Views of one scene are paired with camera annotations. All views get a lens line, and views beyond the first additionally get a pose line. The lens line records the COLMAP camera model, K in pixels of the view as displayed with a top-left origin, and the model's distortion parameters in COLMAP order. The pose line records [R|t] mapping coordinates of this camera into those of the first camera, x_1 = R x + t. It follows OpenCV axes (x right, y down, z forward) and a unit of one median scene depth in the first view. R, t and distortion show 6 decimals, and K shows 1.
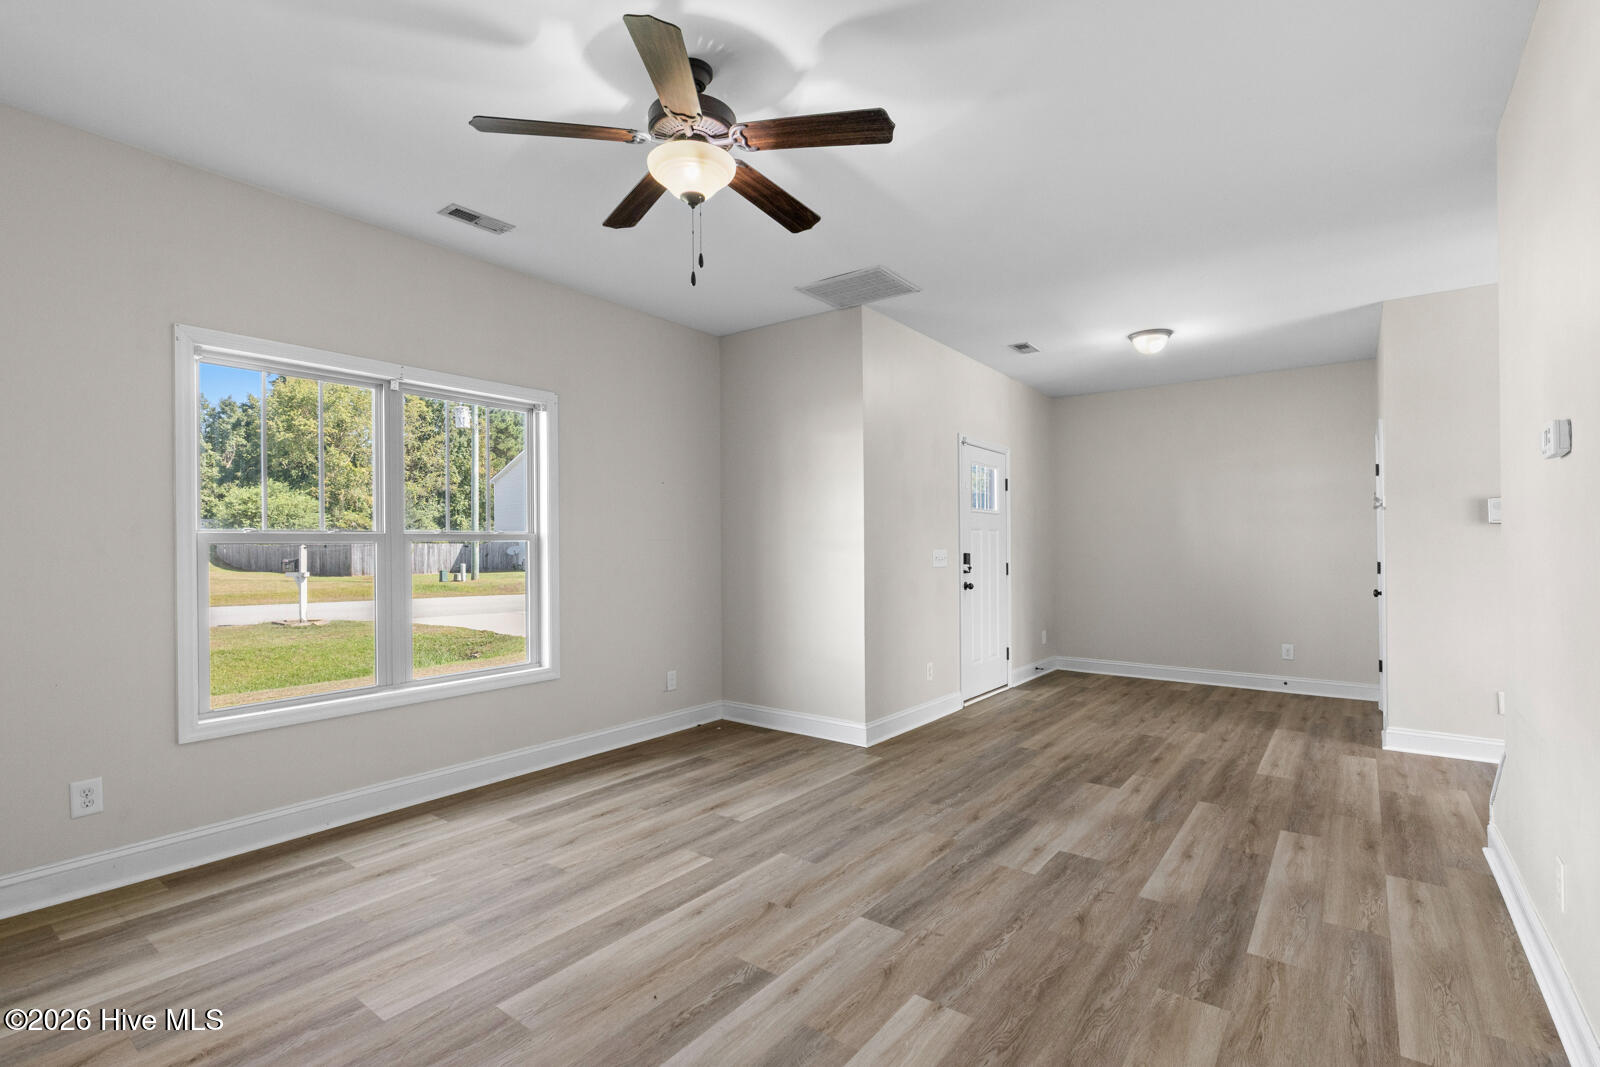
lens RADIAL K [[733.2, 0, 795.8], [0, 733.2, 539.0], [0, 0, 1]] dist [0.000140, -0.000346]
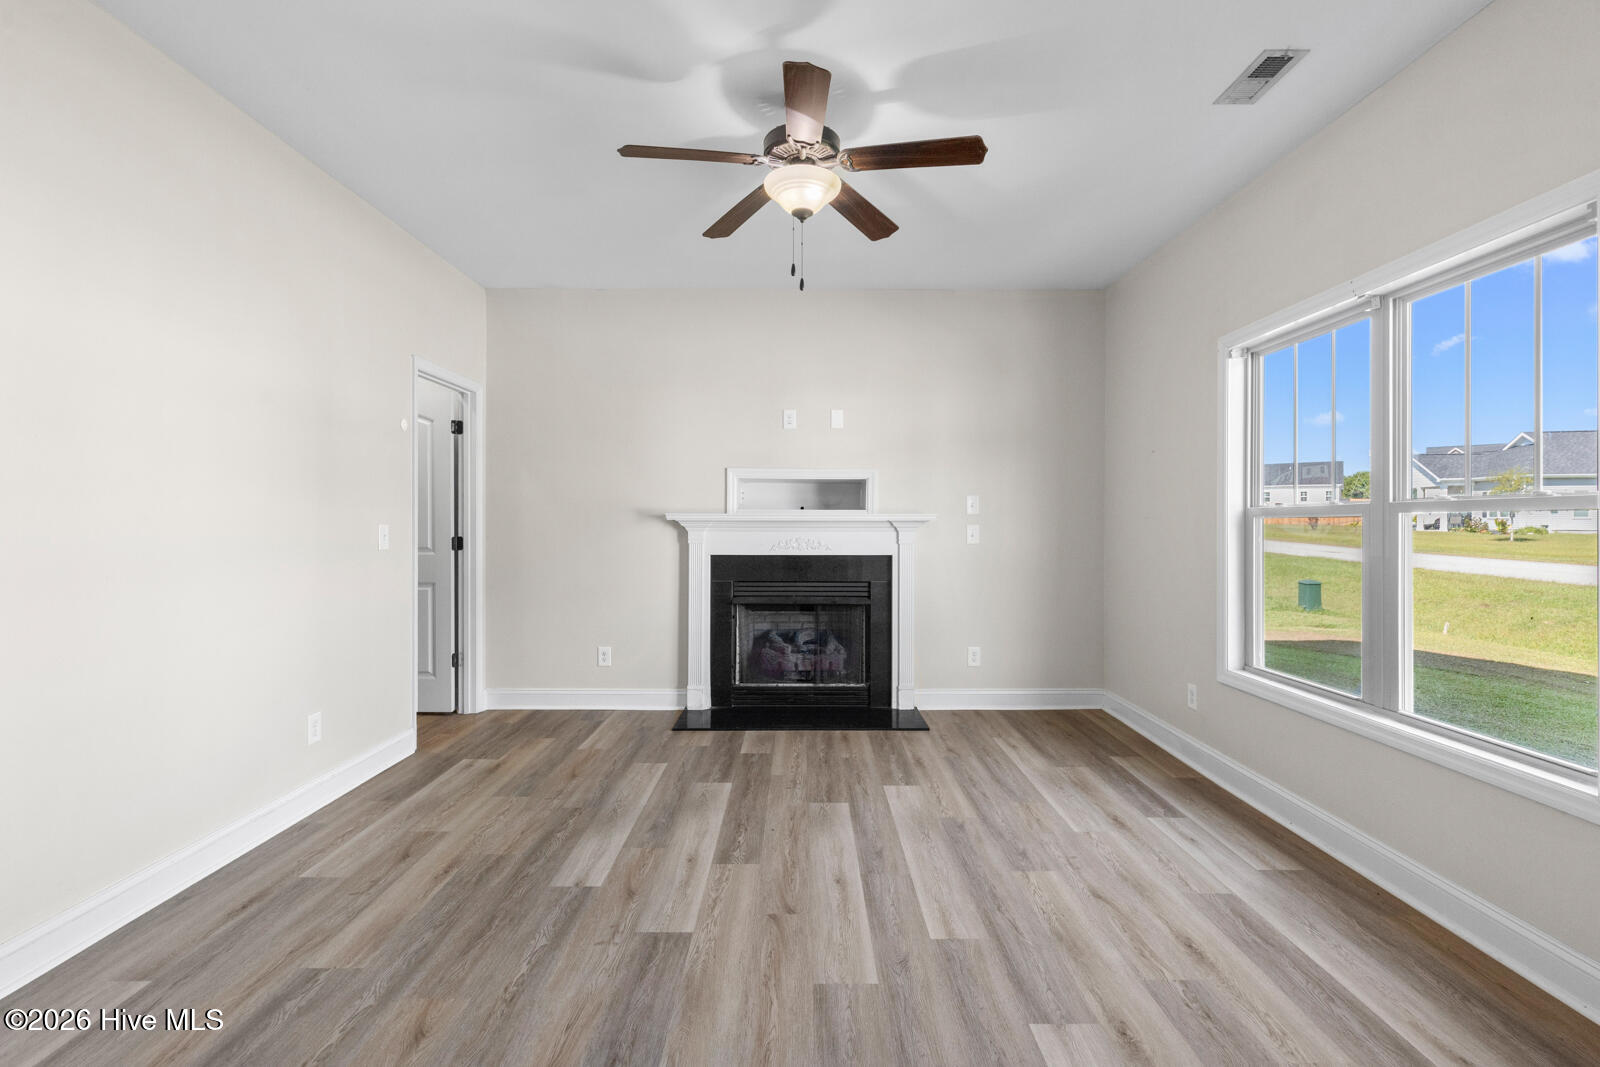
lens RADIAL K [[733.2, 0, 792.4], [0, 733.2, 526.4], [0, 0, 1]] dist [0.000140, -0.000346]
pose [[-0.800717, 0.005114, -0.599021, 0.516408], [0.003587, 0.999987, 0.003742, 0.020621], [0.599032, 0.000848, -0.800725, 1.768508]]
